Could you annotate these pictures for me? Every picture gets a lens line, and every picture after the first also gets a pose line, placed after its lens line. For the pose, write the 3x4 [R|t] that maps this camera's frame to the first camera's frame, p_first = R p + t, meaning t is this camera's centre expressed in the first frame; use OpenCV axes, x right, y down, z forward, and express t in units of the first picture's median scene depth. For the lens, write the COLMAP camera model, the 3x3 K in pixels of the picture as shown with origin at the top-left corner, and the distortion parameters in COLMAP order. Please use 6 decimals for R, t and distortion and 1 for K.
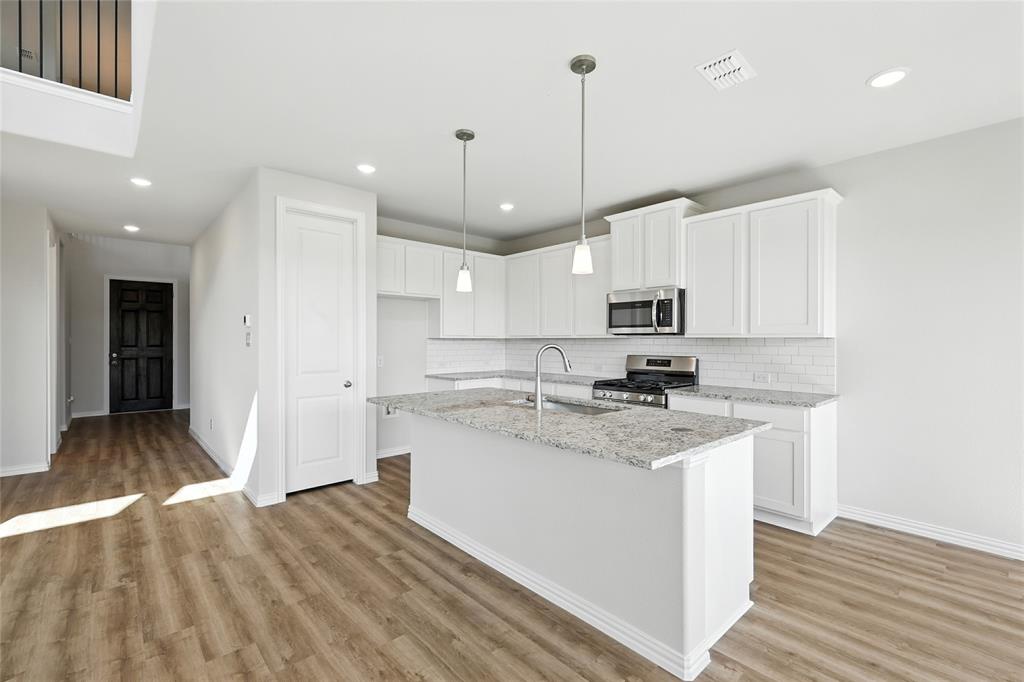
lens RADIAL K [[449.6, 0, 514.2], [0, 449.6, 341.1], [0, 0, 1]] dist [0.004235, 0.000229]
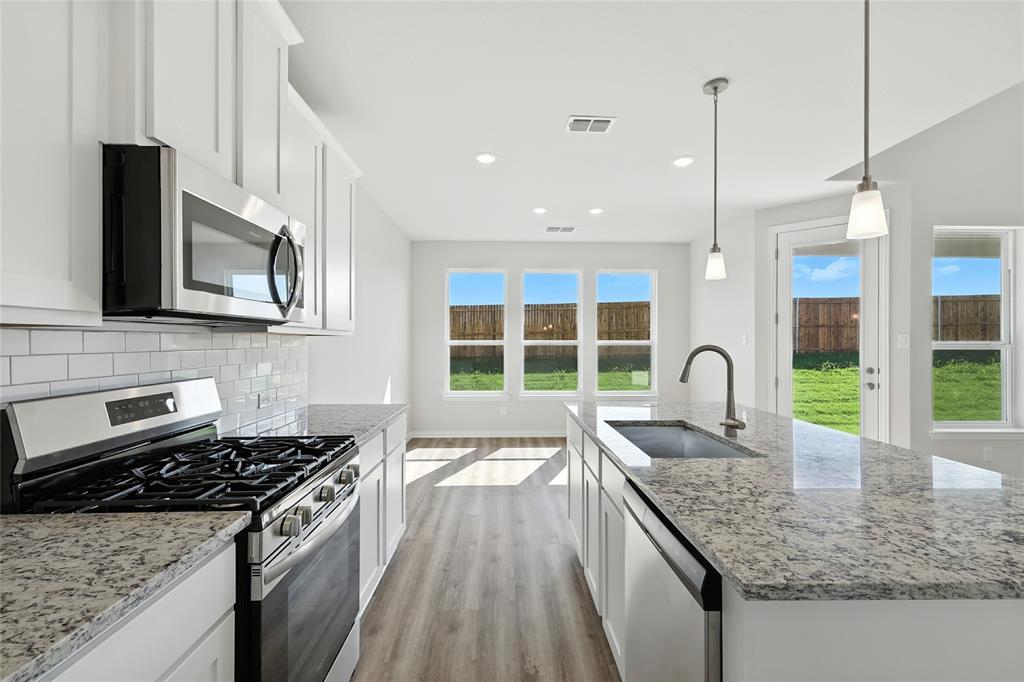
lens RADIAL K [[449.6, 0, 514.7], [0, 449.6, 335.8], [0, 0, 1]] dist [0.004235, 0.000229]
pose [[-0.760678, 0.004044, 0.649116, -0.127722], [-0.000385, 0.999978, -0.006682, -0.002603], [-0.649129, -0.005333, -0.760660, 1.481538]]
